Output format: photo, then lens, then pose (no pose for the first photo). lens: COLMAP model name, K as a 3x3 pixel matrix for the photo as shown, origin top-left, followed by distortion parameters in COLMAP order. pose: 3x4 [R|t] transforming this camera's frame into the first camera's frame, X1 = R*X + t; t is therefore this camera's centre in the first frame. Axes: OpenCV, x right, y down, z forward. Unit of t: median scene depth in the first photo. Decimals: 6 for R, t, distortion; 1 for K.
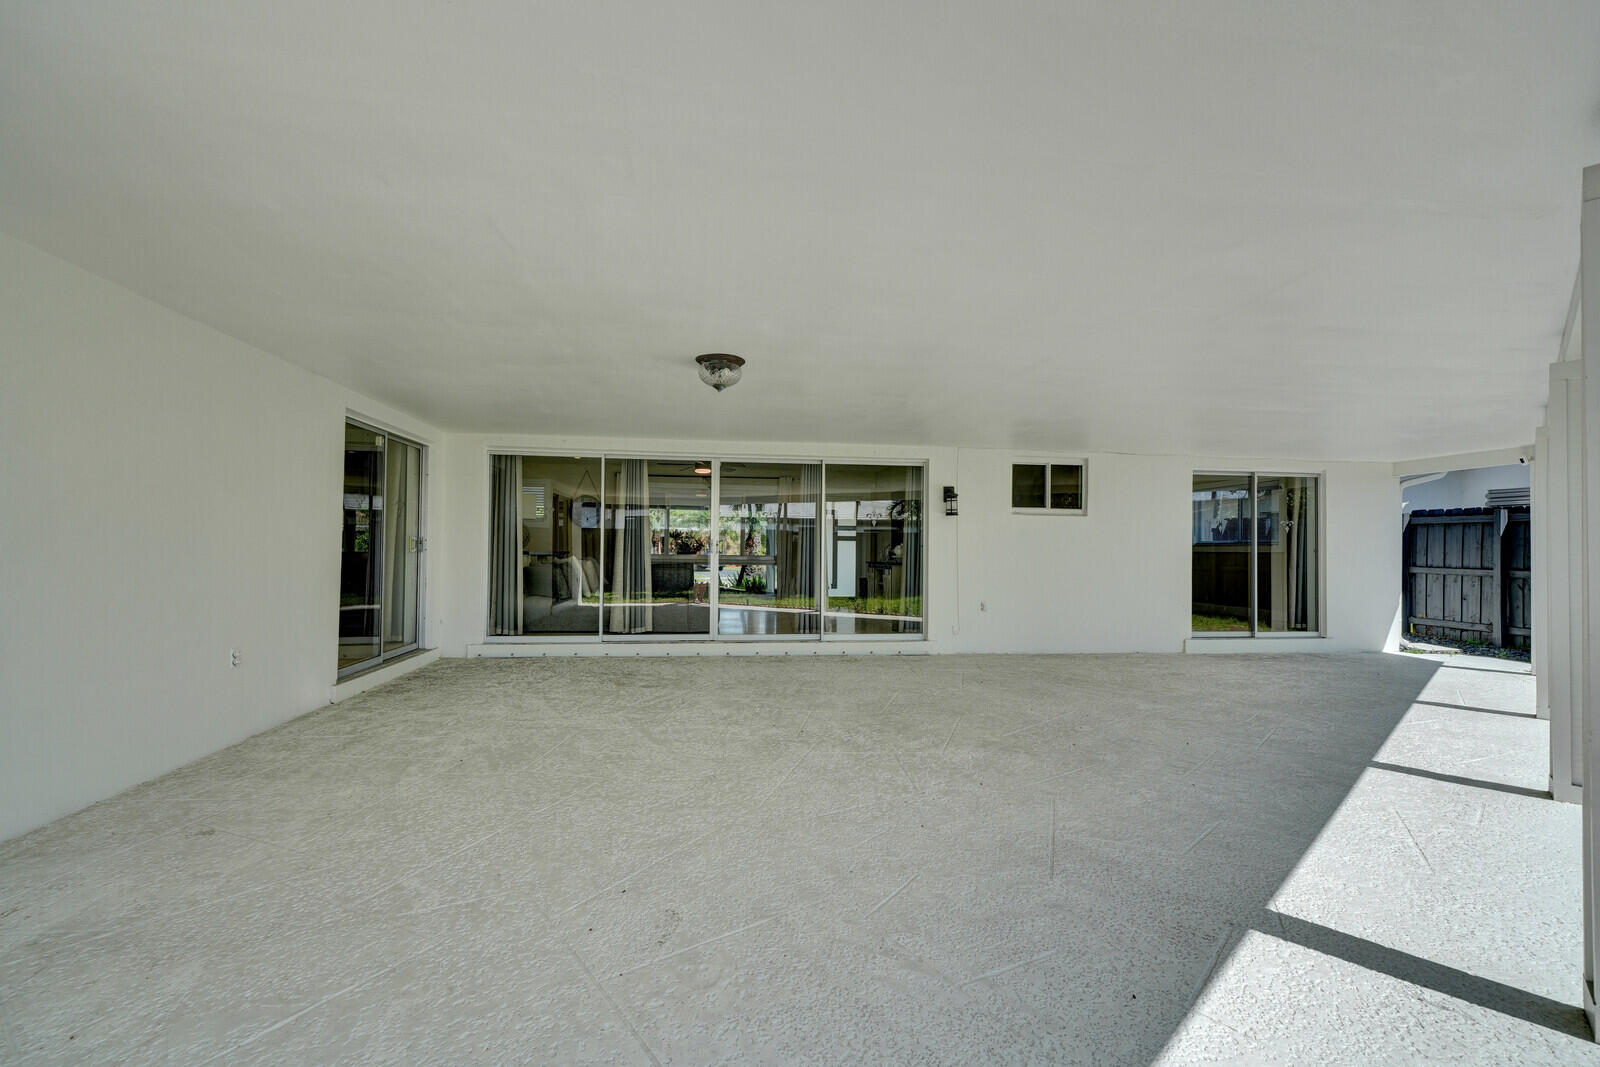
lens RADIAL K [[695.3, 0, 806.7], [0, 695.3, 547.4], [0, 0, 1]] dist [0.003122, 0.002029]
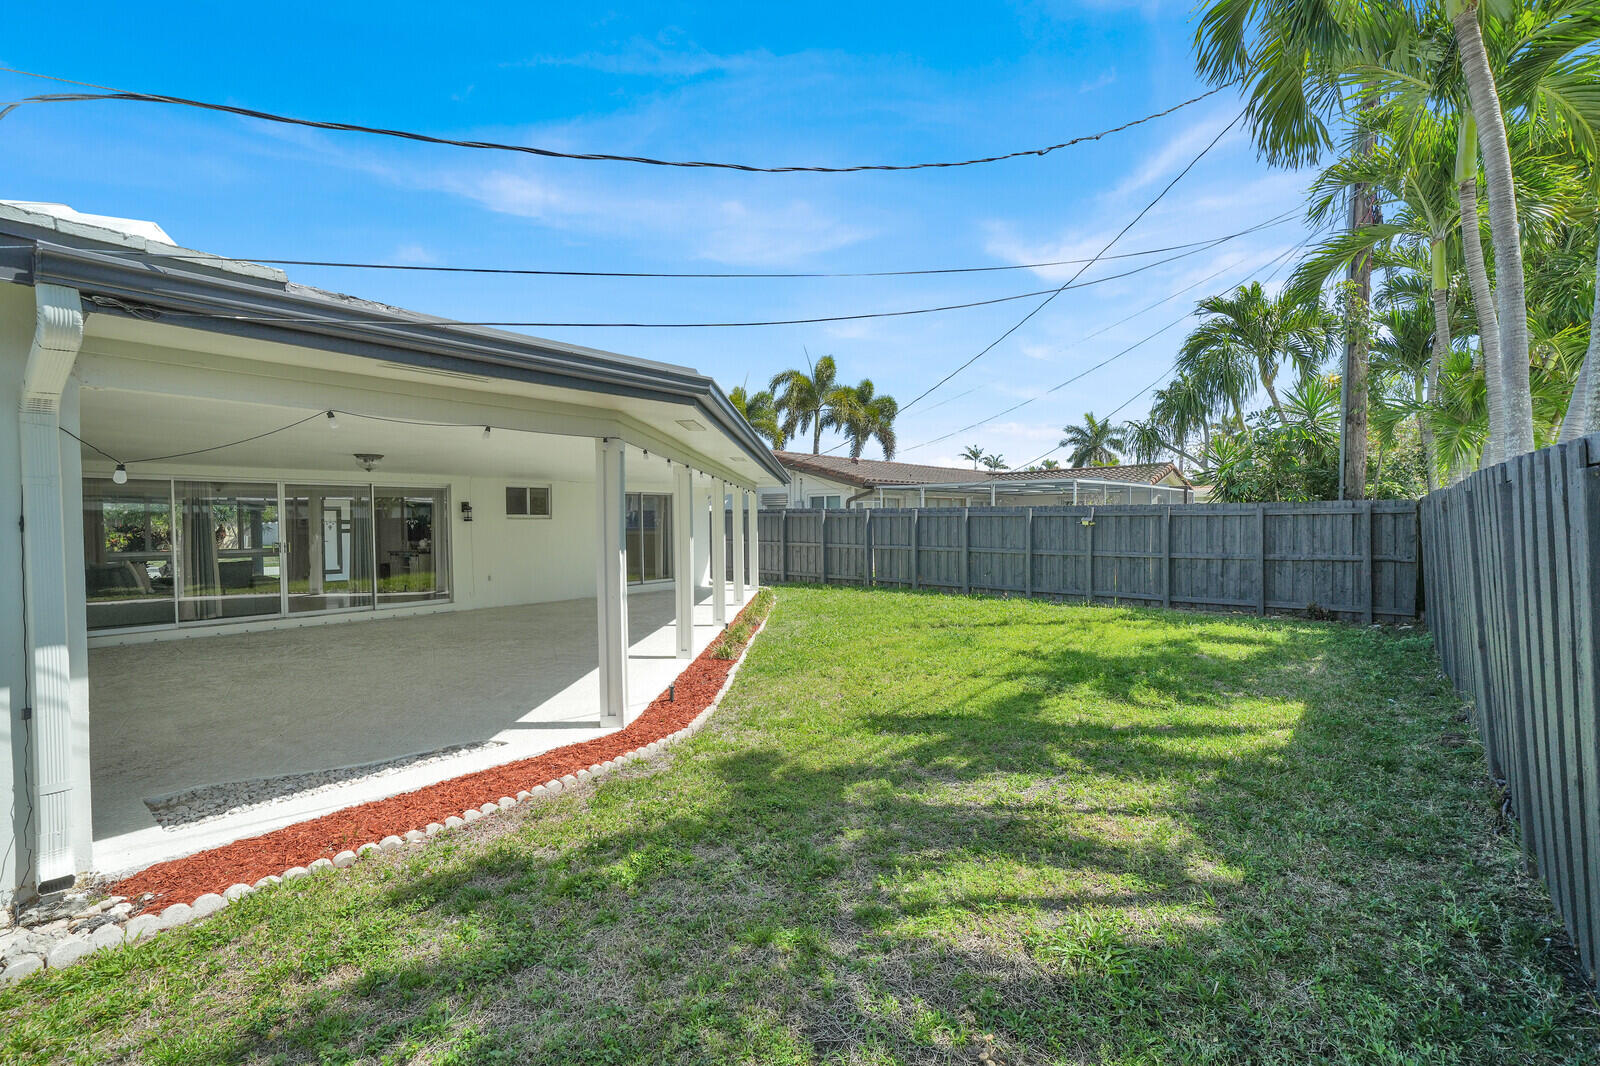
lens RADIAL K [[695.3, 0, 802.5], [0, 695.3, 530.4], [0, 0, 1]] dist [0.003122, 0.002029]
pose [[0.730717, -0.026756, 0.682156, -0.310389], [0.012398, 0.999587, 0.025926, -0.055965], [-0.682568, -0.010488, 0.730747, -0.657553]]
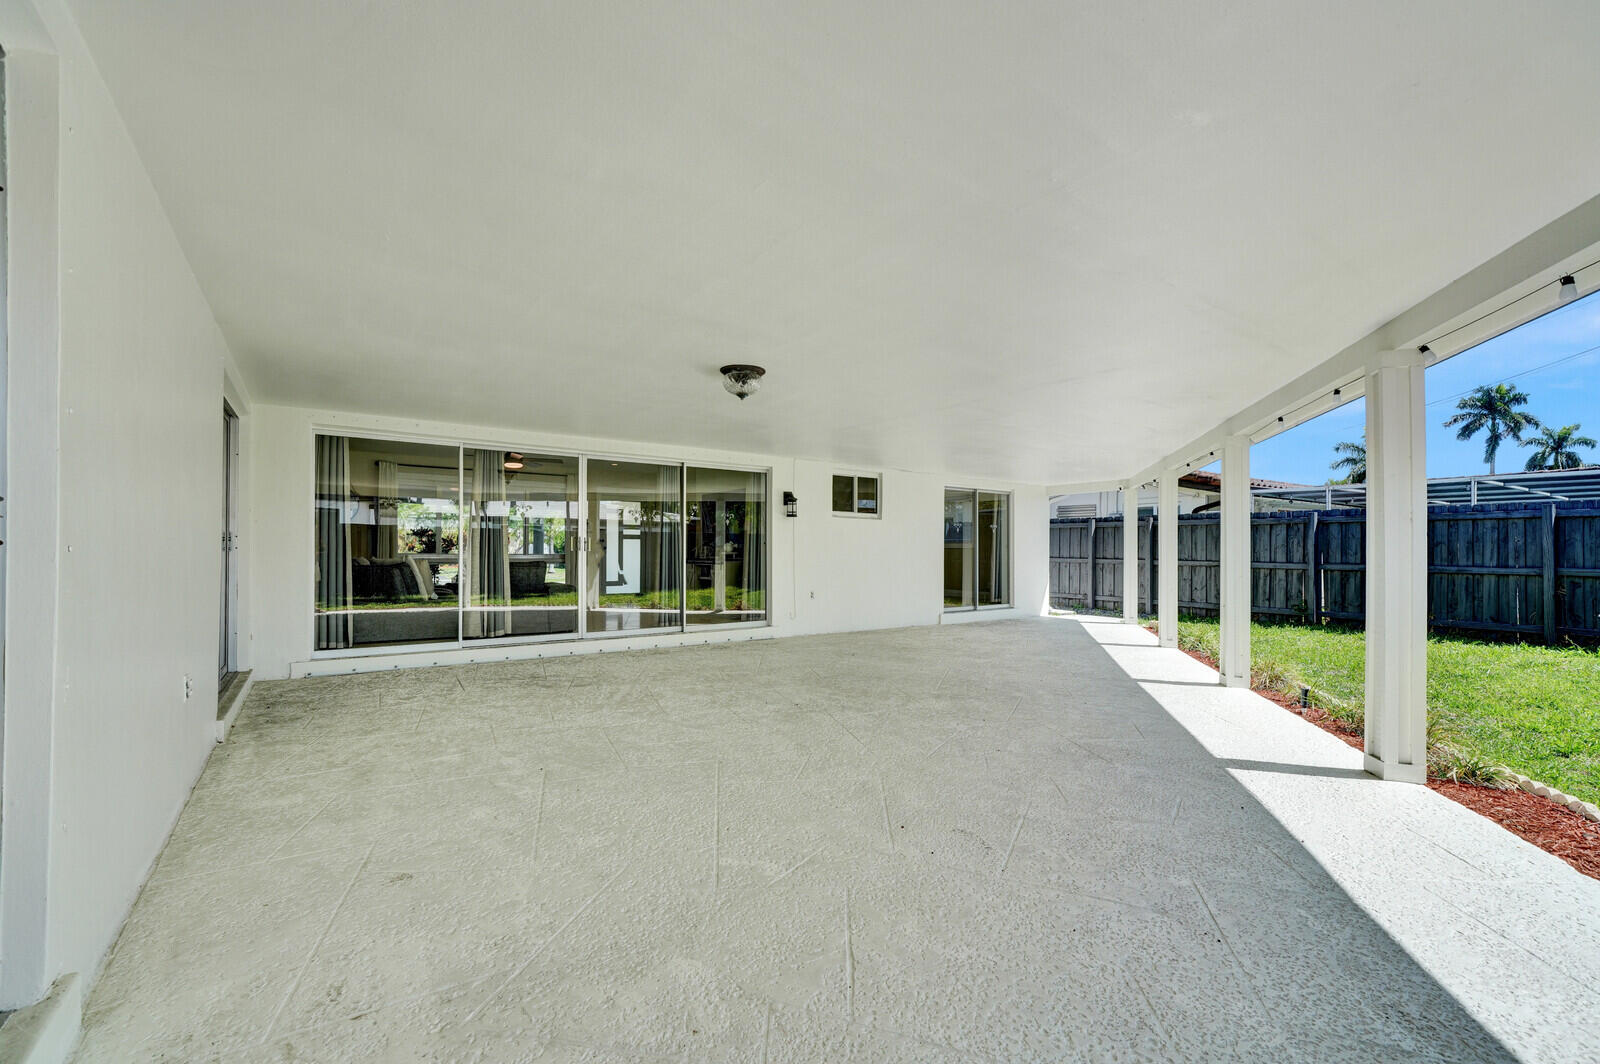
lens RADIAL K [[659.5, 0, 803.4], [0, 659.5, 538.3], [0, 0, 1]] dist [-0.000886, -0.000593]
pose [[0.882639, 0.002379, 0.470045, -0.291350], [0.003627, 0.999923, -0.011873, 0.003176], [-0.470037, 0.012185, 0.882563, 0.021688]]
